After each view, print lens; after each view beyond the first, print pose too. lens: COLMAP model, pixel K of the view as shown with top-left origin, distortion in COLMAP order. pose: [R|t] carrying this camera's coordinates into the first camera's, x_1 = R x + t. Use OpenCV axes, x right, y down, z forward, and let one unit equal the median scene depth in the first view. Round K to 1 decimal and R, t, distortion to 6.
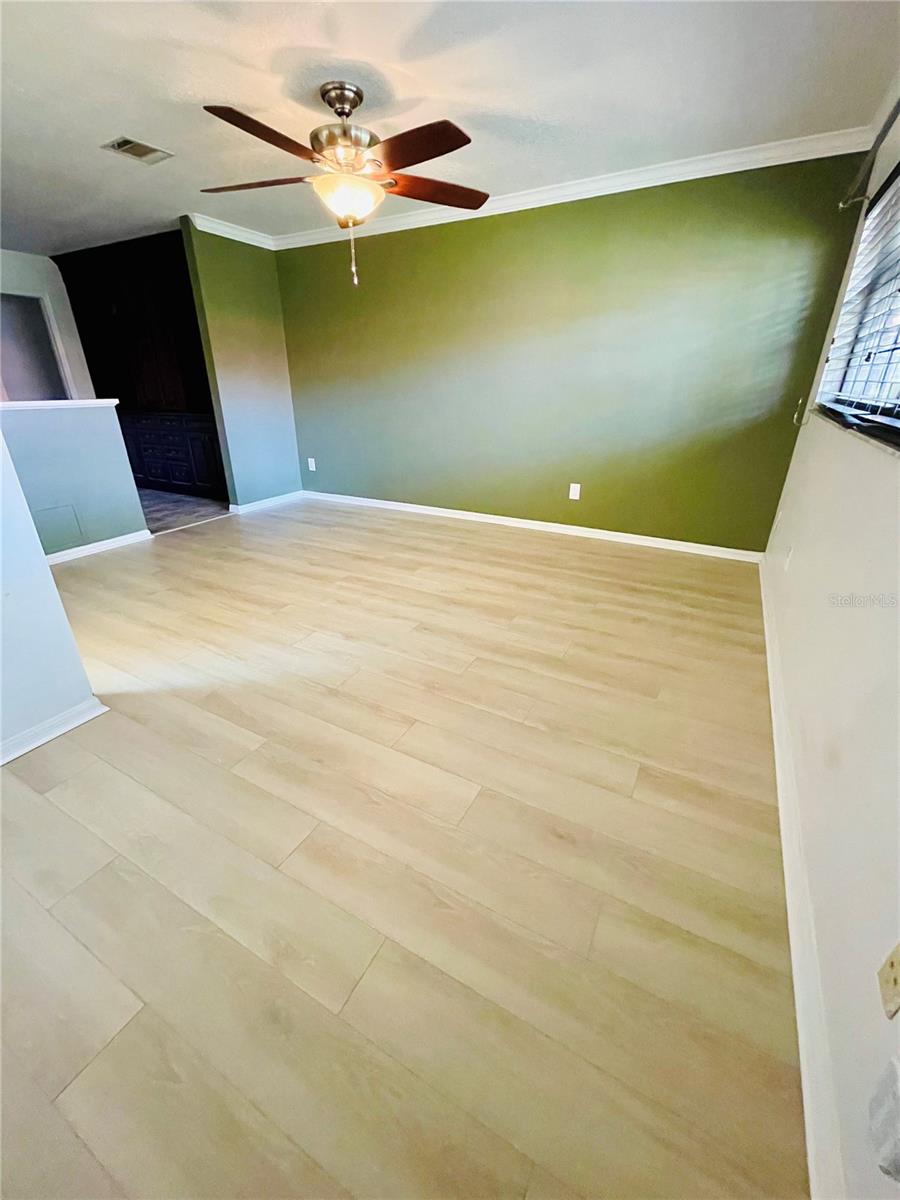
lens RADIAL K [[487.0, 0, 442.0], [0, 487.0, 602.6], [0, 0, 1]] dist [0.000308, 0.000004]
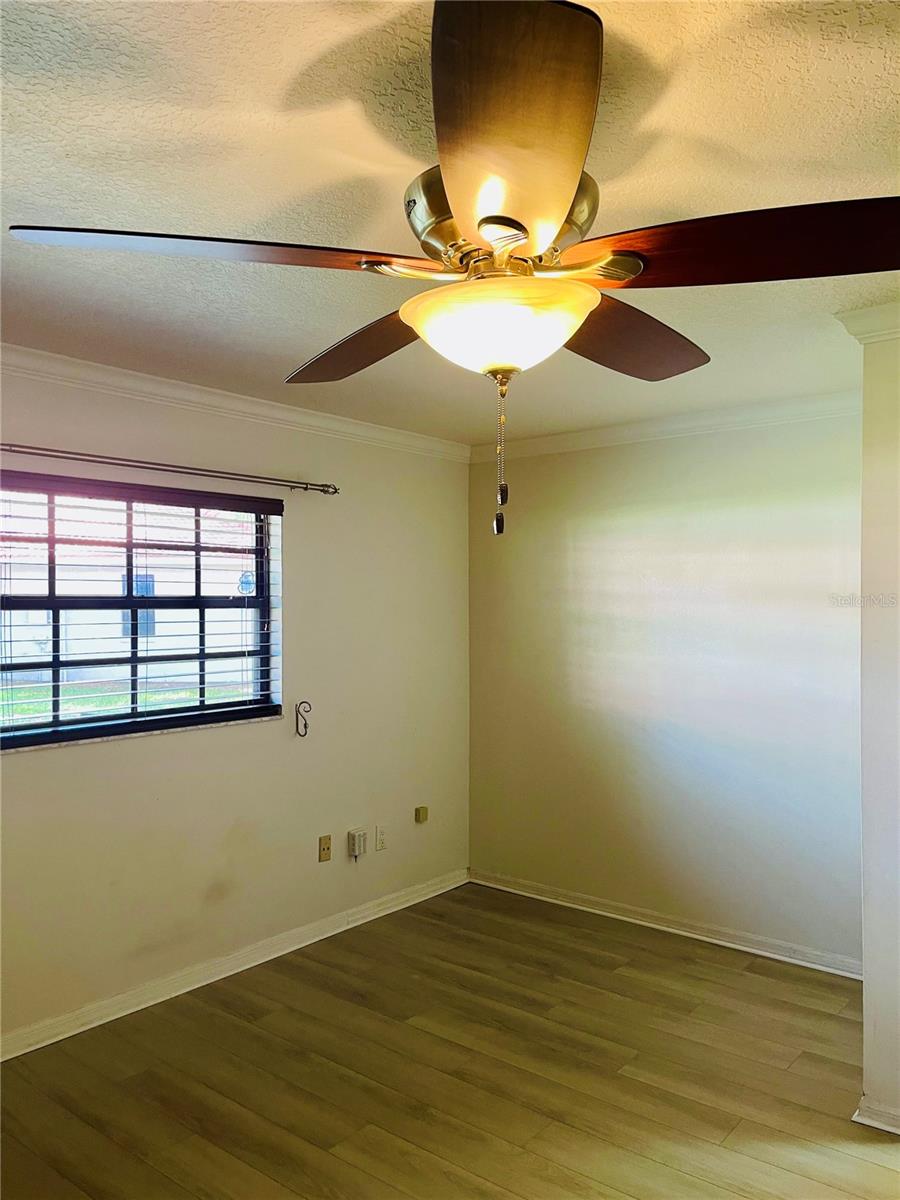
lens RADIAL K [[914.3, 0, 450.7], [0, 914.3, 603.8], [0, 0, 1]] dist [0.028509, -0.004324]
pose [[-0.983246, 0.000679, 0.182283, -0.322307], [0.075475, 0.911764, 0.403720, -1.068867], [-0.165925, 0.410714, -0.896539, 1.946503]]
